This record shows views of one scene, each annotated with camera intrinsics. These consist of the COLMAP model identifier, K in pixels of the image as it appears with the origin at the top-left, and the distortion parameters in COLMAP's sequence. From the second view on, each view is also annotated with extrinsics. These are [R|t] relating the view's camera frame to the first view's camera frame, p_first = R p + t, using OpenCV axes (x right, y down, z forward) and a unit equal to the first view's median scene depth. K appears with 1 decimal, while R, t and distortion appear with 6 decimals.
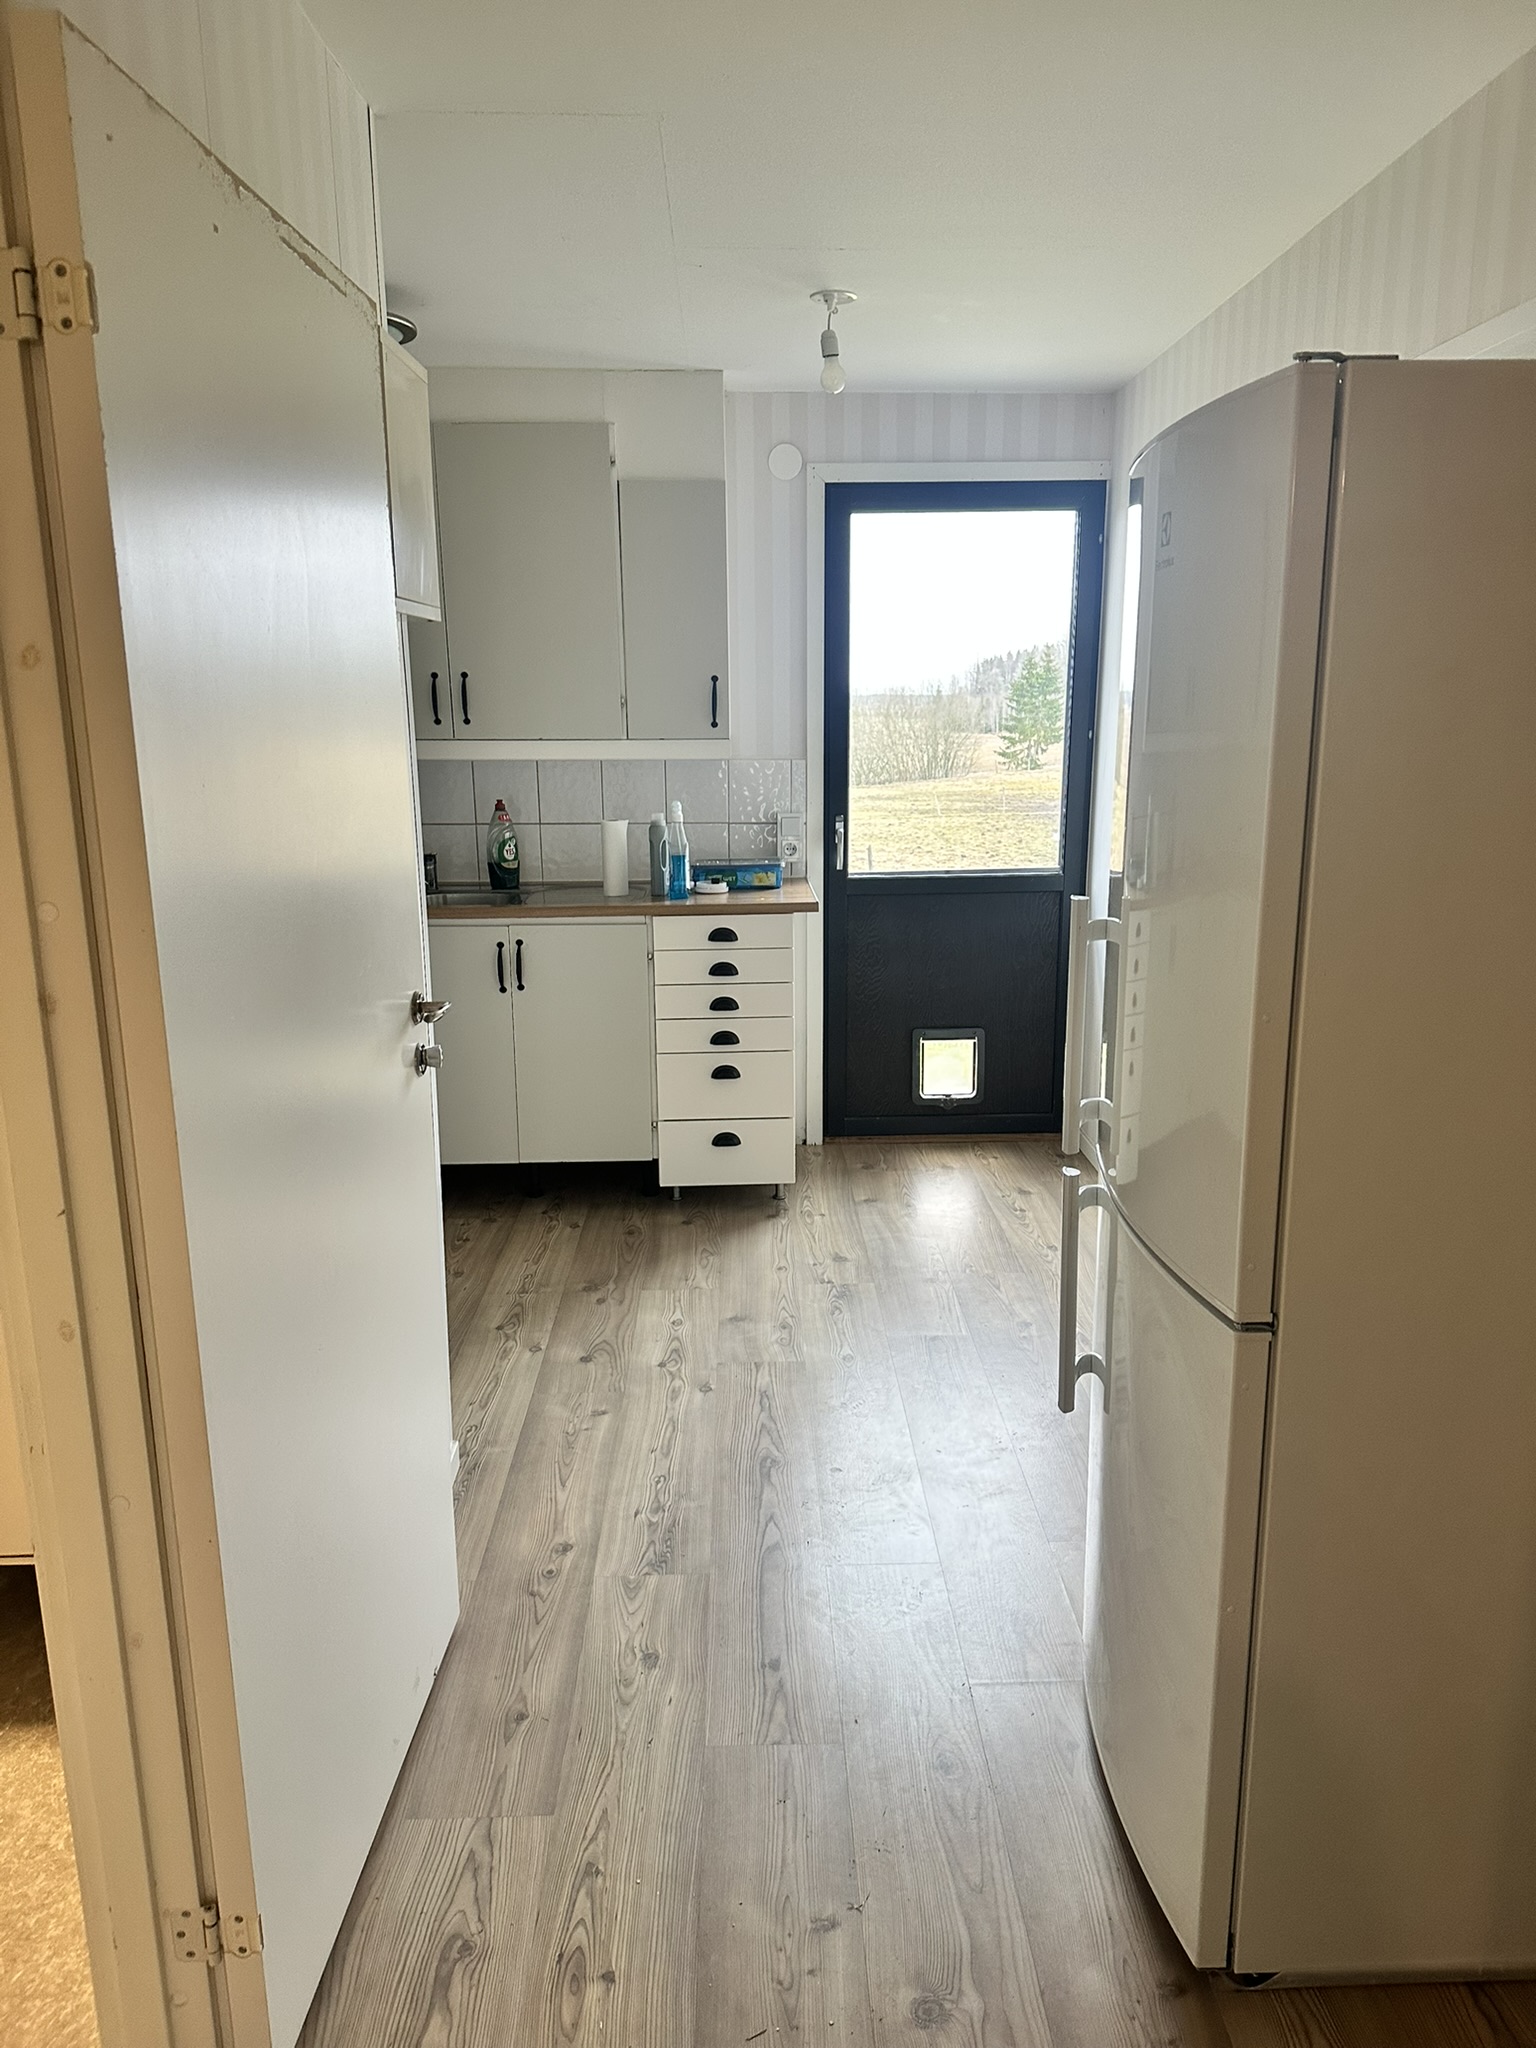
lens RADIAL K [[1440.2, 0, 770.3], [0, 1440.2, 1022.4], [0, 0, 1]] dist [-0.004095, -0.003947]
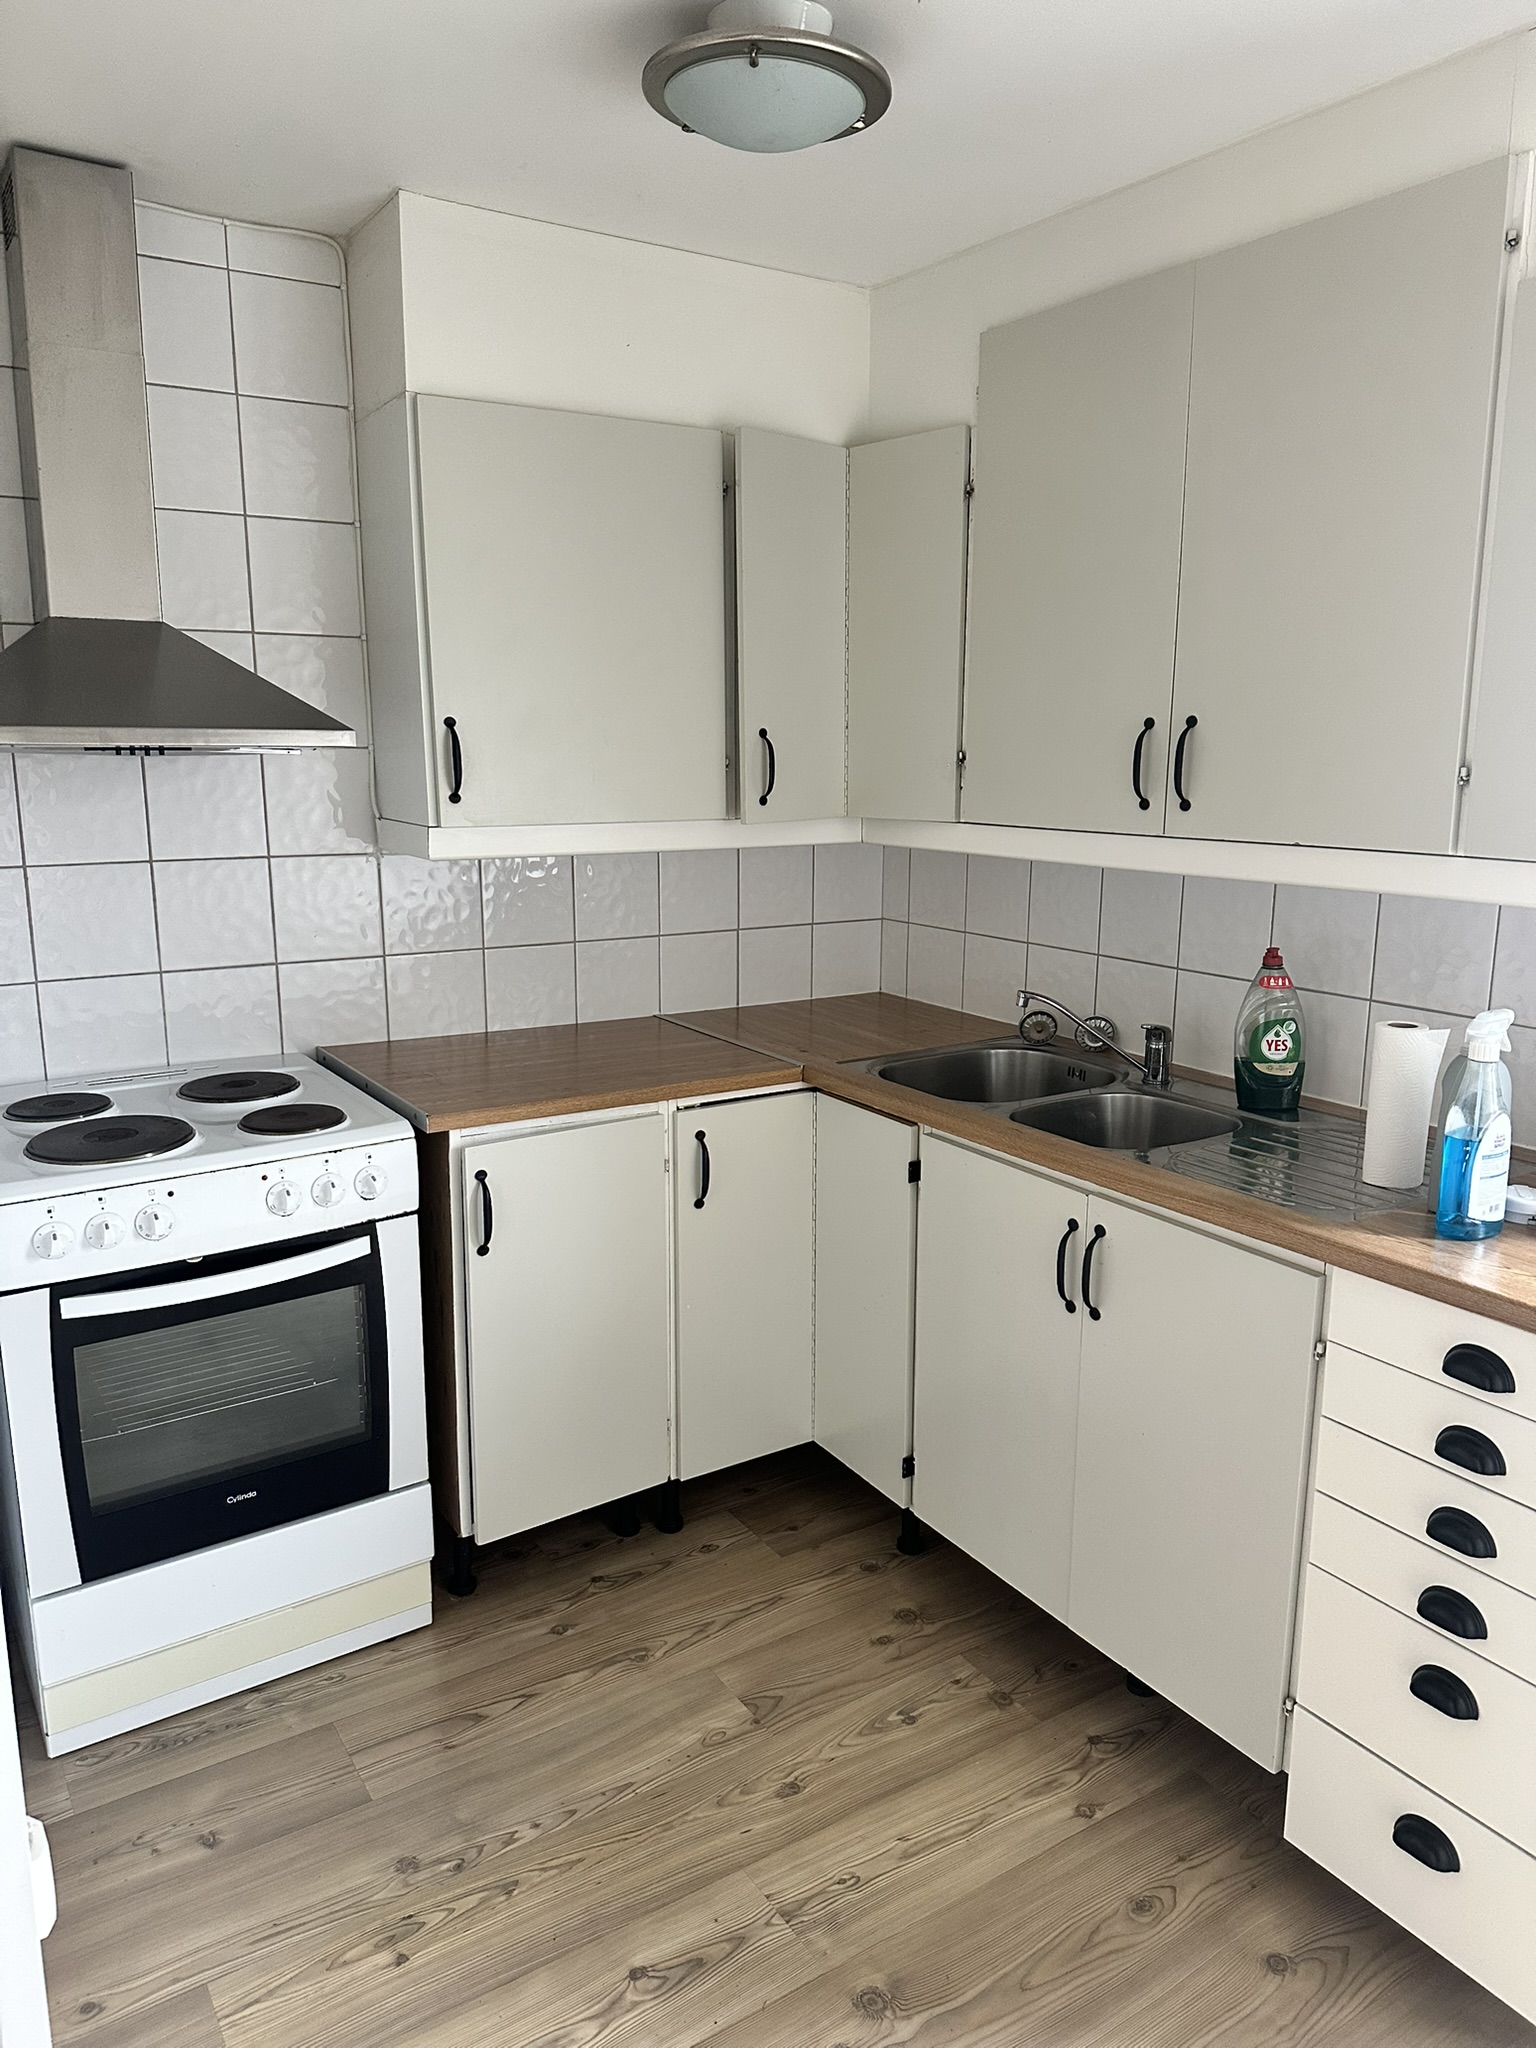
lens RADIAL K [[1440.2, 0, 766.0], [0, 1440.2, 1022.3], [0, 0, 1]] dist [-0.004095, -0.003947]
pose [[0.531774, 0.177802, -0.828012, 0.167601], [-0.204524, 0.975735, 0.078173, -0.140222], [0.821819, 0.127778, 0.555235, 0.598261]]
